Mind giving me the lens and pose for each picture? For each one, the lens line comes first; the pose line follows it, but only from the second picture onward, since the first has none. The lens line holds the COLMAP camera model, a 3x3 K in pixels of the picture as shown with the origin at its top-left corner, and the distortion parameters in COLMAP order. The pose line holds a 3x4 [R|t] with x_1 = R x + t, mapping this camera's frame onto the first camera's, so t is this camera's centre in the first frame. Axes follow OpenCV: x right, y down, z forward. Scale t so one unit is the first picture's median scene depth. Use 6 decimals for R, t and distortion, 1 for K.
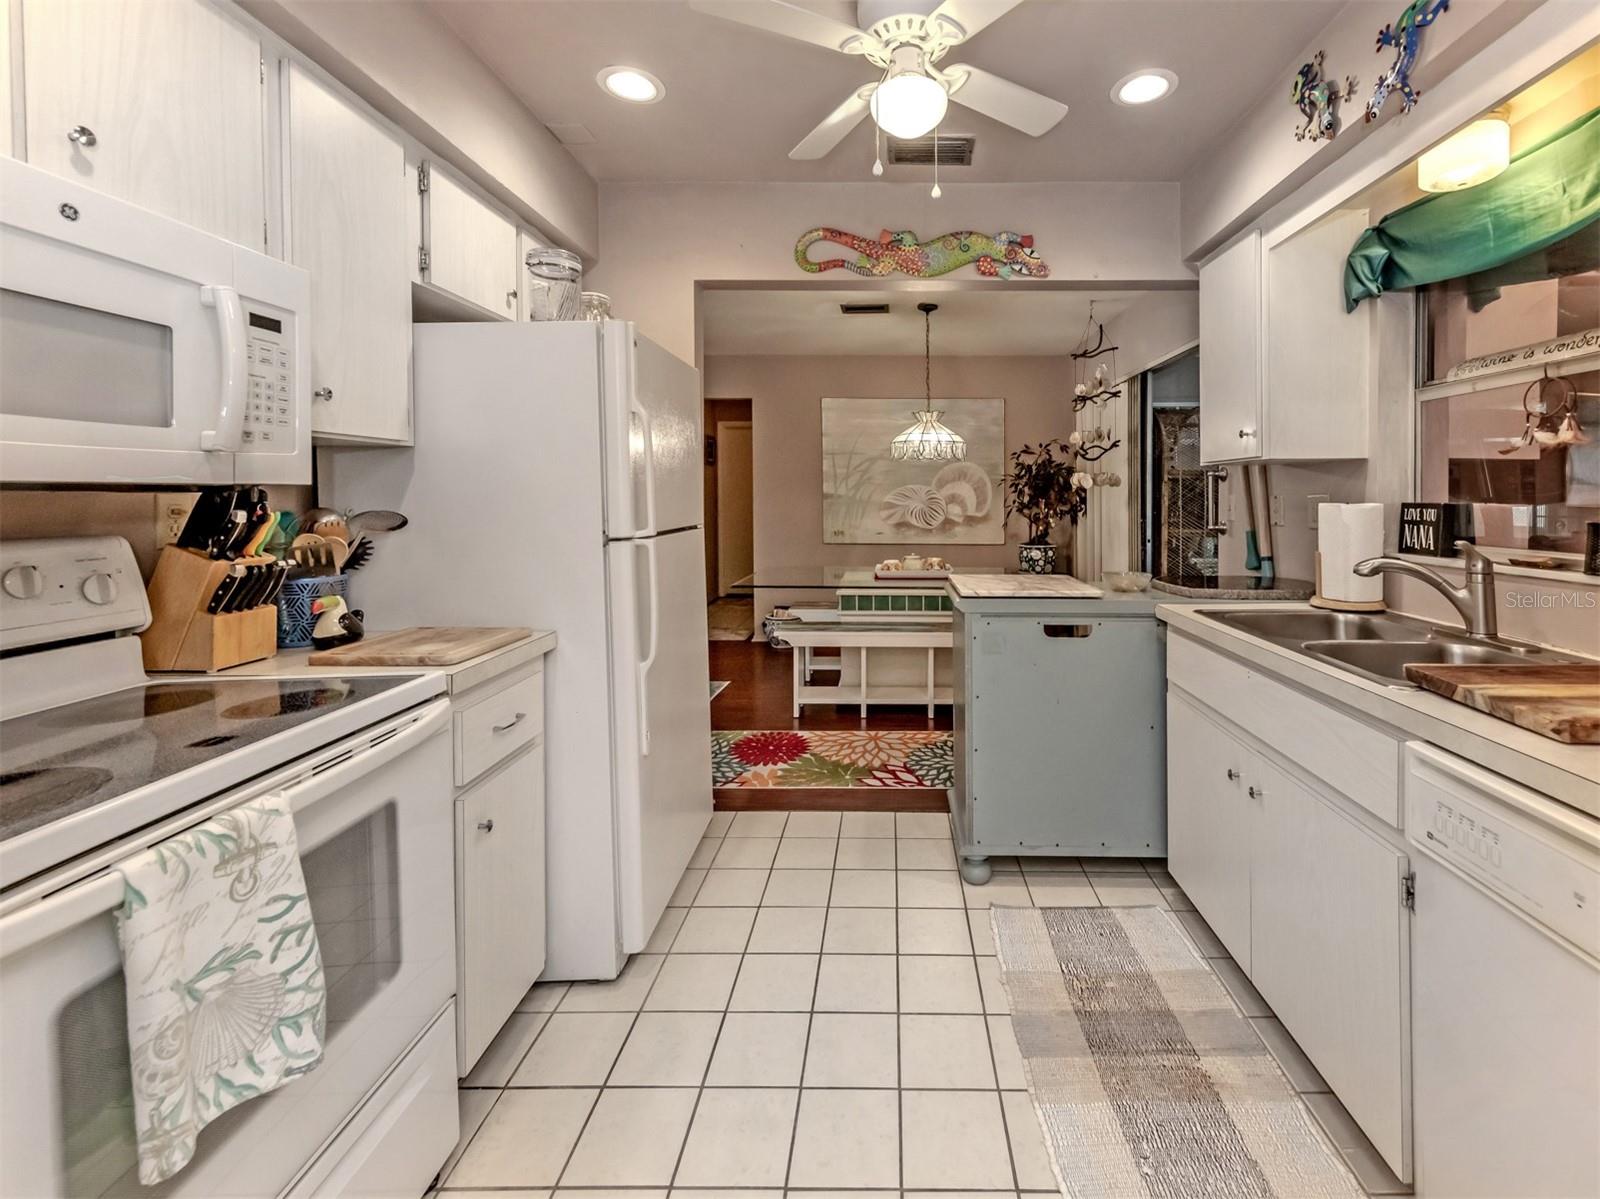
lens RADIAL K [[681.4, 0, 884.7], [0, 681.4, 495.4], [0, 0, 1]] dist [0.001056, -0.000549]
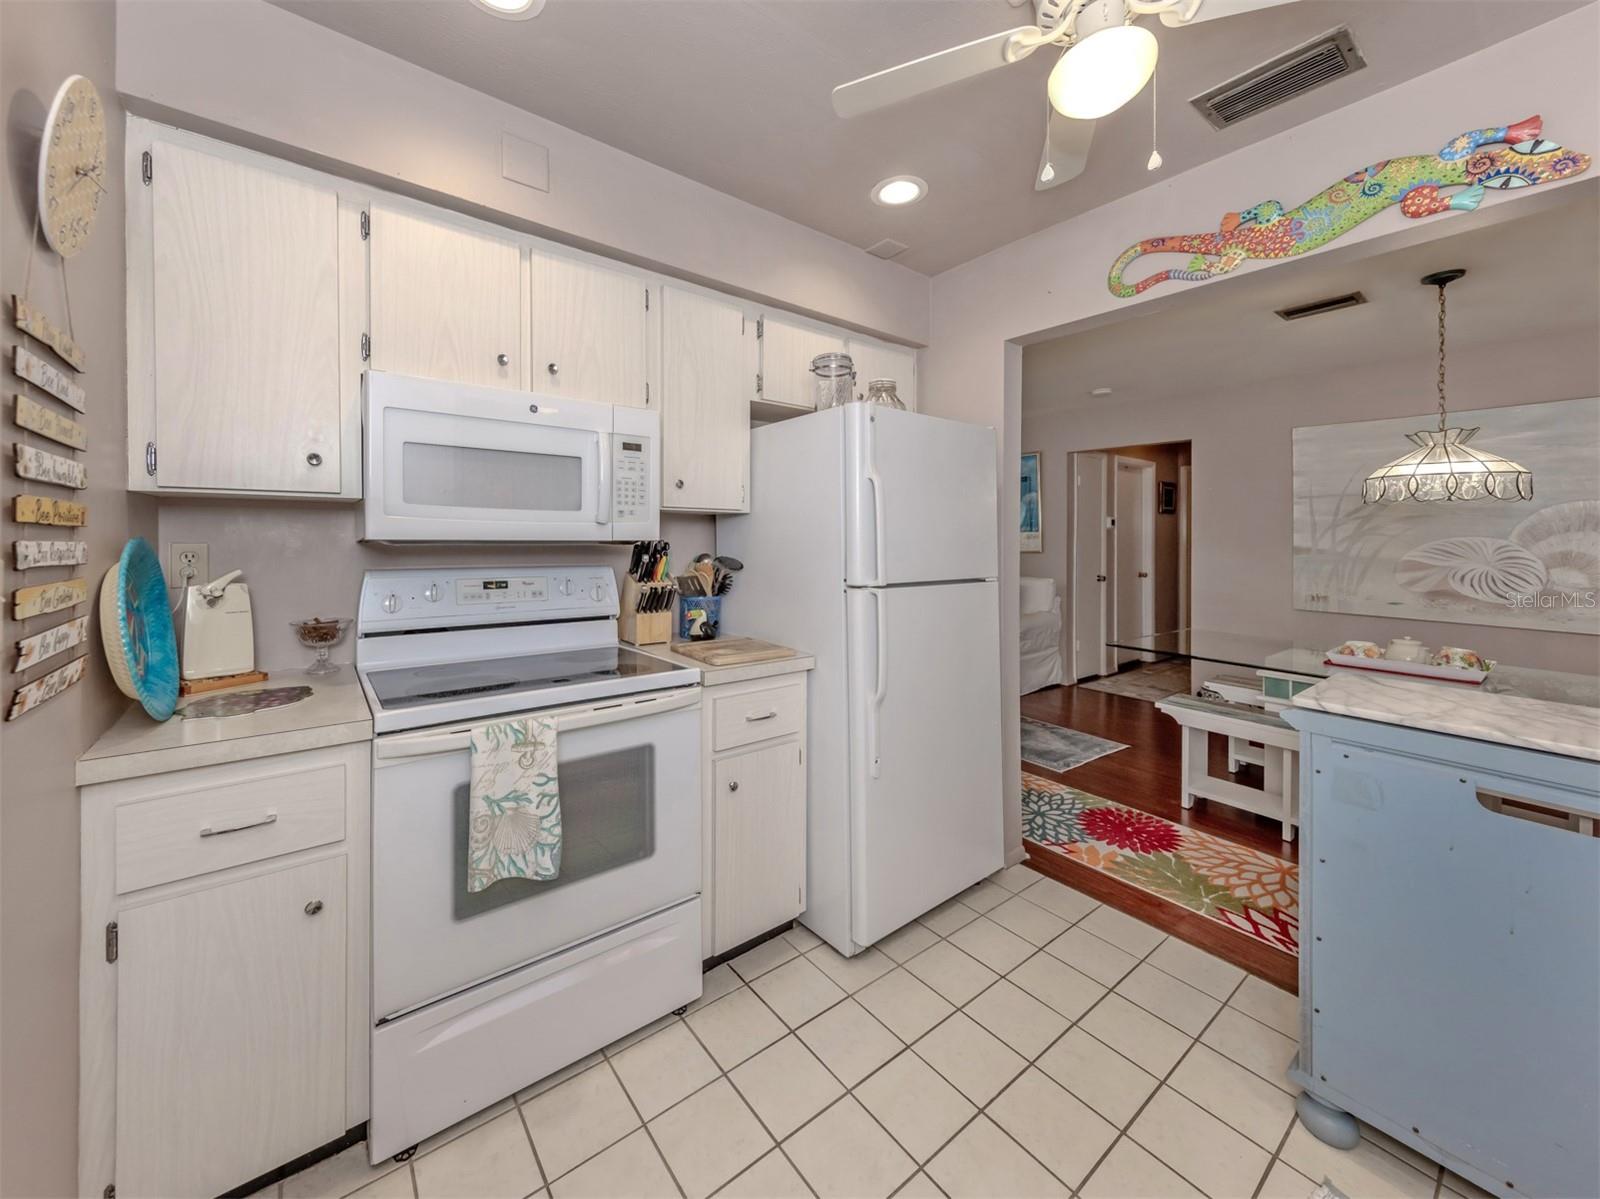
lens RADIAL K [[601.3, 0, 765.6], [0, 601.3, 535.8], [0, 0, 1]] dist [0.002607, 0.000081]
pose [[0.597281, 0.005571, -0.802013, 0.315723], [-0.013056, 0.999911, -0.002778, -0.017458], [0.801926, 0.012131, 0.597301, 0.225267]]
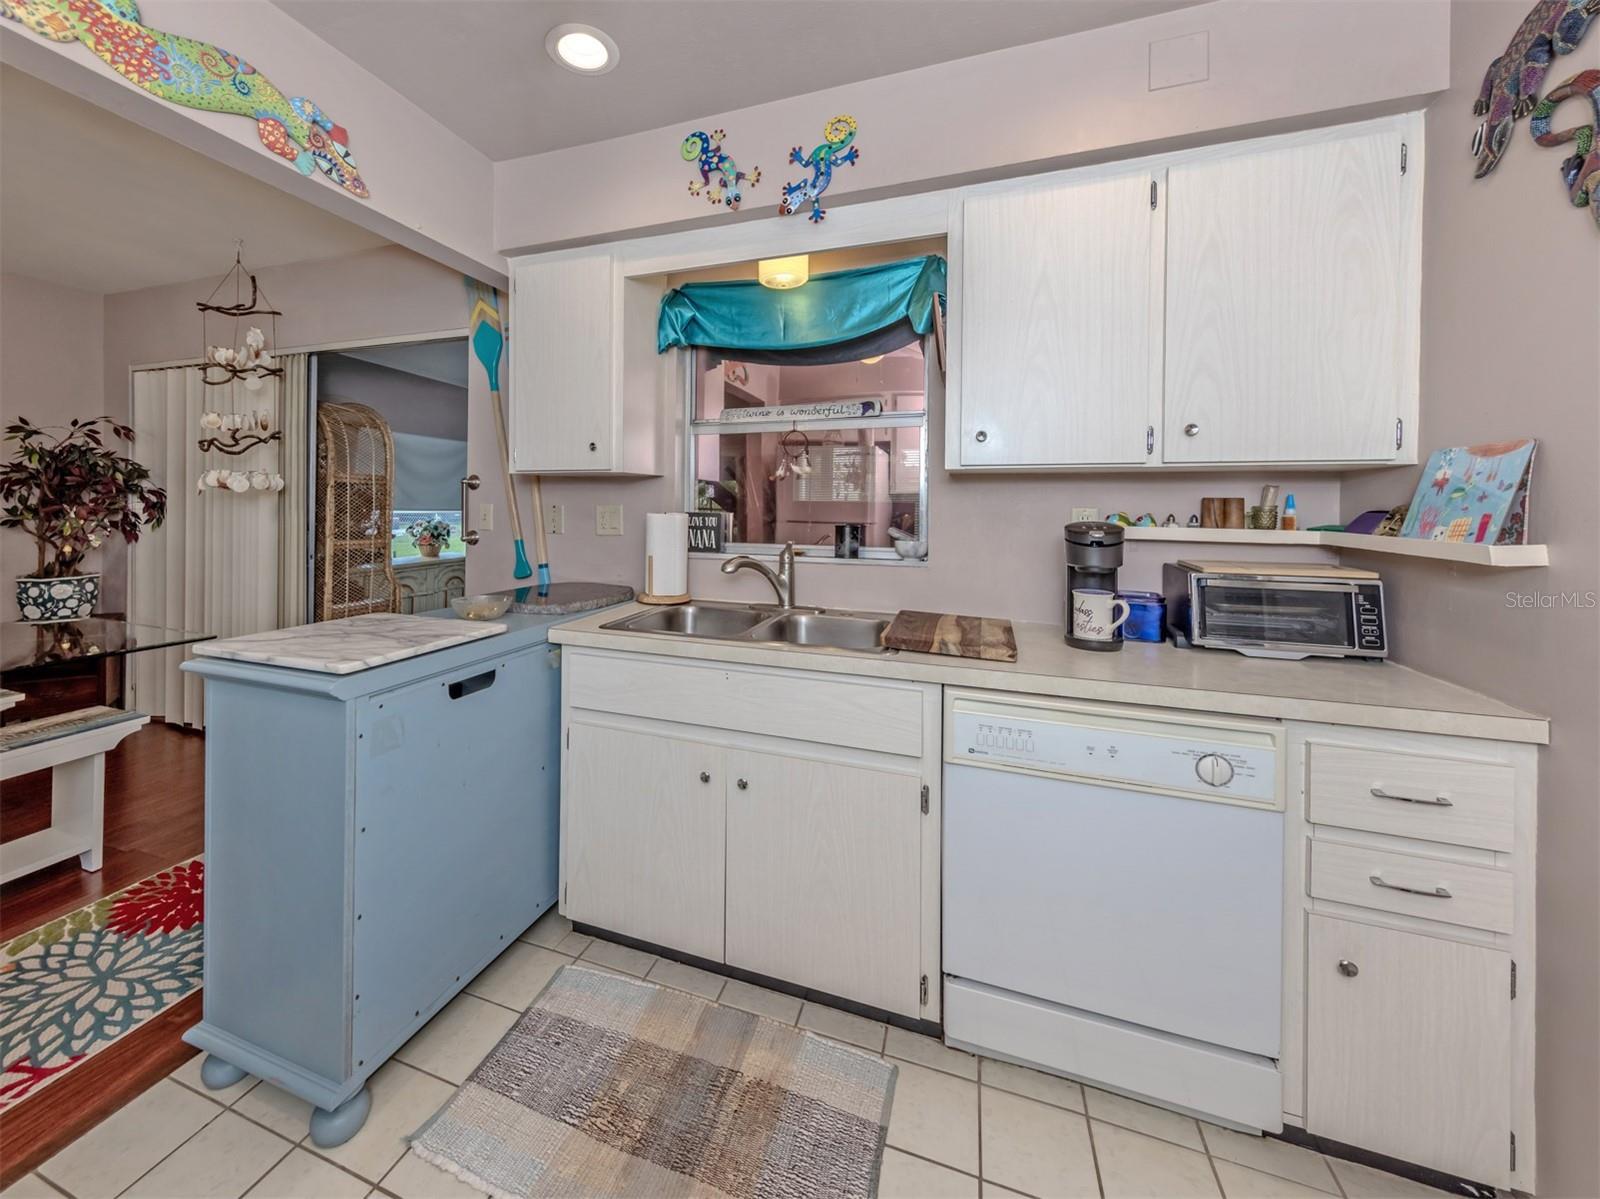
lens RADIAL K [[628.8, 0, 740.4], [0, 628.8, 498.9], [0, 0, 1]] dist [0.005587, -0.000235]
pose [[0.346582, 0.008804, 0.937978, -0.322005], [-0.009404, 0.999938, -0.005911, -0.008769], [-0.937973, -0.006773, 0.346643, 0.530401]]
